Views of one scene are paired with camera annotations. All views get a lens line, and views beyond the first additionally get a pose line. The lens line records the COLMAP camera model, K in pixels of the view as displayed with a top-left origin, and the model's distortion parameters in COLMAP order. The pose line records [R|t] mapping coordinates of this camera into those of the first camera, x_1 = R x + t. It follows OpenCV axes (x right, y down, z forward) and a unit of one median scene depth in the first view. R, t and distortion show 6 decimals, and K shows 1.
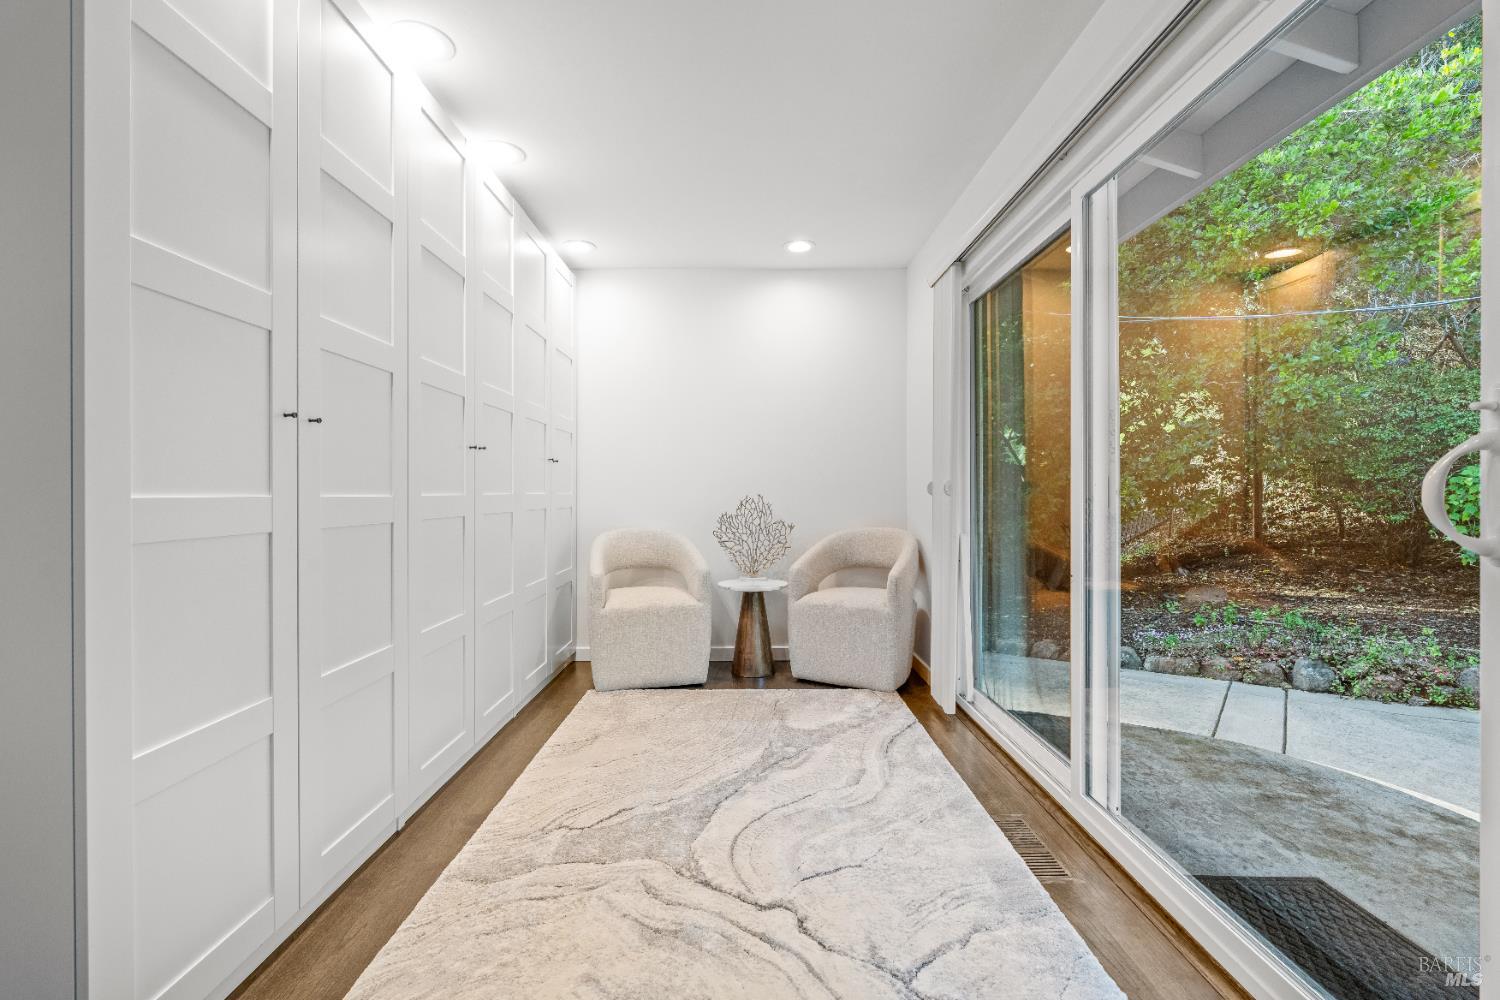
lens RADIAL K [[653.9, 0, 750.0], [0, 653.9, 500.0], [0, 0, 1]] dist [-0.005526, -0.000338]
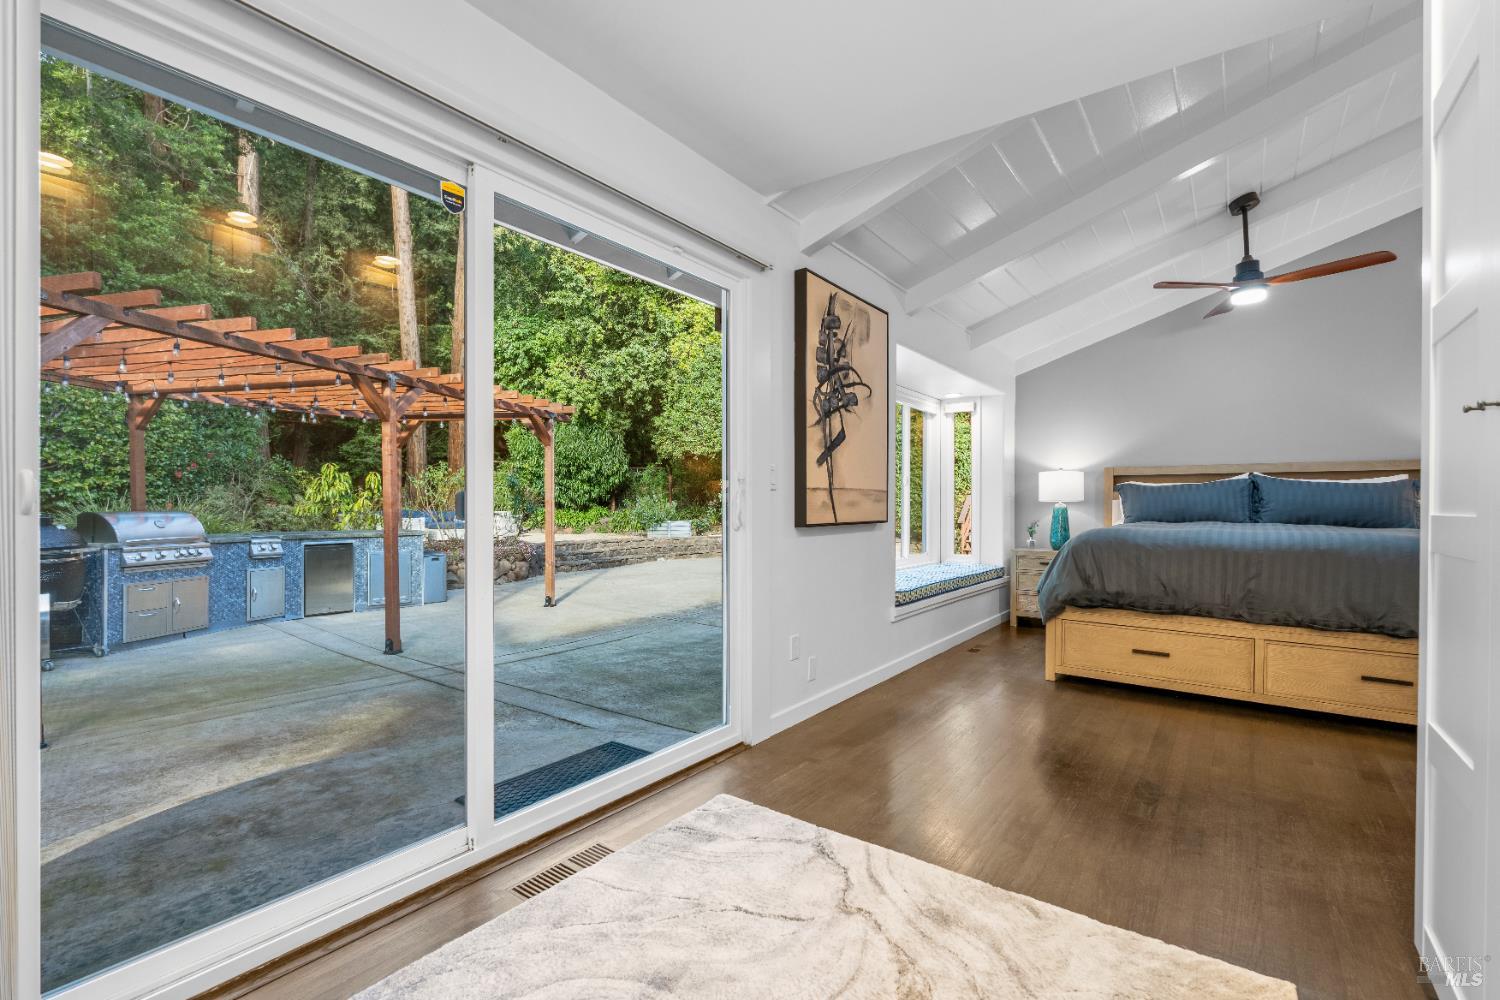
lens RADIAL K [[676.8, 0, 750.2], [0, 676.8, 509.1], [0, 0, 1]] dist [-0.001084, 0.000098]
pose [[-0.803751, -0.009293, 0.594893, -0.338523], [0.000109, 0.999876, 0.015767, -0.020092], [-0.594966, 0.012738, -0.803650, 1.432464]]
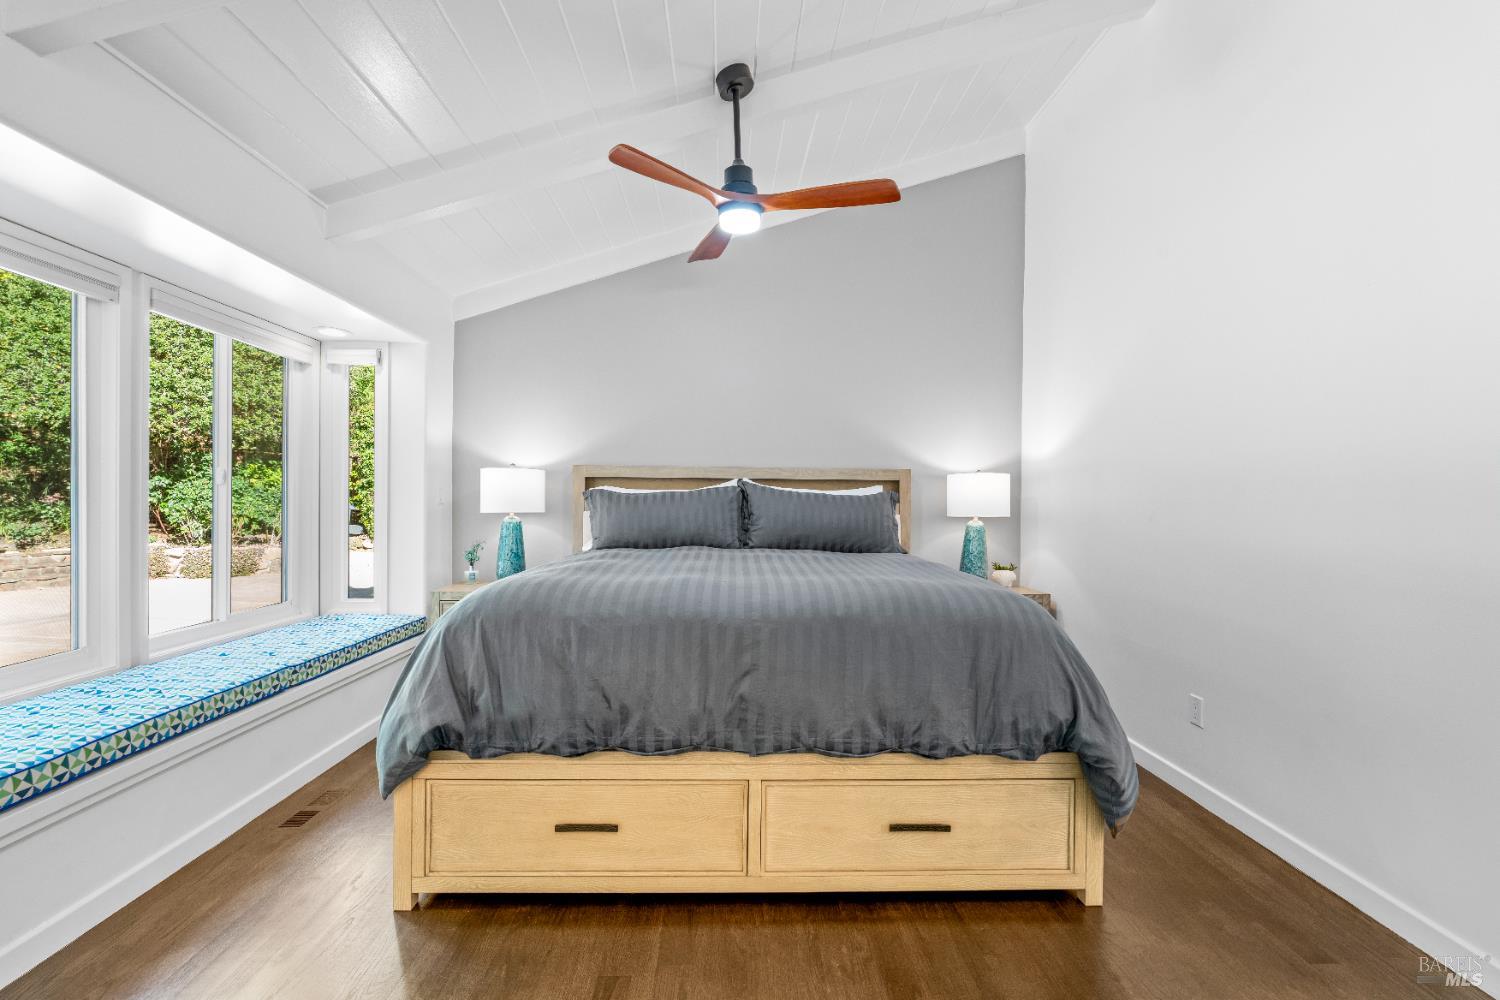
lens RADIAL K [[653.9, 0, 750.0], [0, 653.9, 500.0], [0, 0, 1]] dist [-0.005526, -0.000338]
pose [[-0.999680, -0.013132, -0.021636, -0.335736], [-0.013331, 0.999870, 0.009063, -0.031594], [0.021515, 0.009348, -0.999725, 1.158048]]
